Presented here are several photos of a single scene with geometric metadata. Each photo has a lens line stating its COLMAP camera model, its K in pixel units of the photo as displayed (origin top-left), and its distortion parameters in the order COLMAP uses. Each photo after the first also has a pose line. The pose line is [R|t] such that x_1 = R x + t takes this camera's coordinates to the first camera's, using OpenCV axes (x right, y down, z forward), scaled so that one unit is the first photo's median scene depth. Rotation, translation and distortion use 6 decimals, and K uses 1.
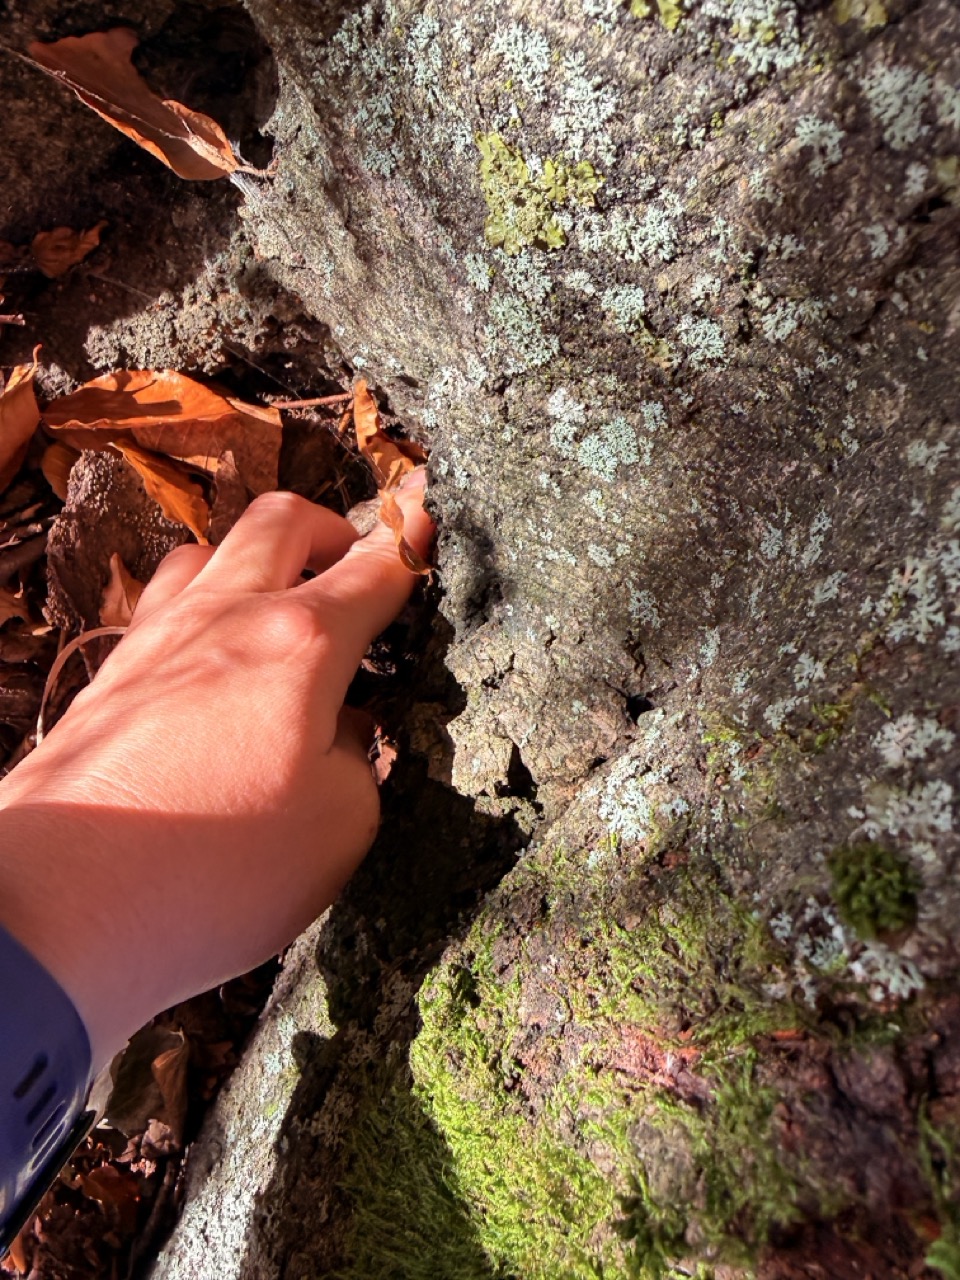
lens RADIAL K [[921.1, 0, 479.5], [0, 921.1, 640.2], [0, 0, 1]] dist [-0.007765, 0.000850]
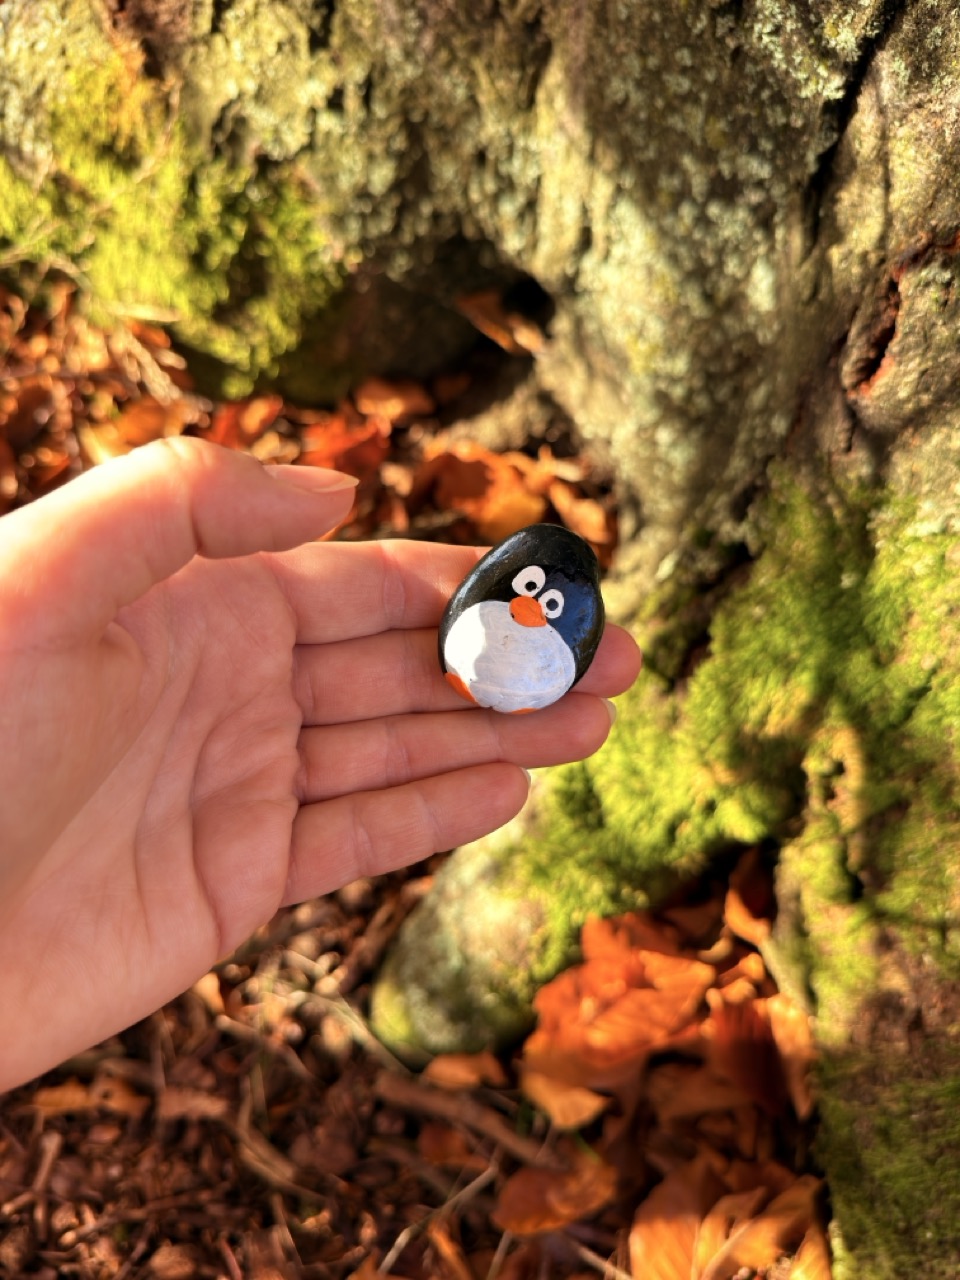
lens RADIAL K [[921.1, 0, 480.4], [0, 921.1, 639.3], [0, 0, 1]] dist [-0.007765, 0.000850]
pose [[0.957338, 0.040235, -0.286156, 0.310056], [-0.079103, 0.988923, -0.125591, 0.556665], [0.277933, 0.142869, 0.949917, -1.222720]]
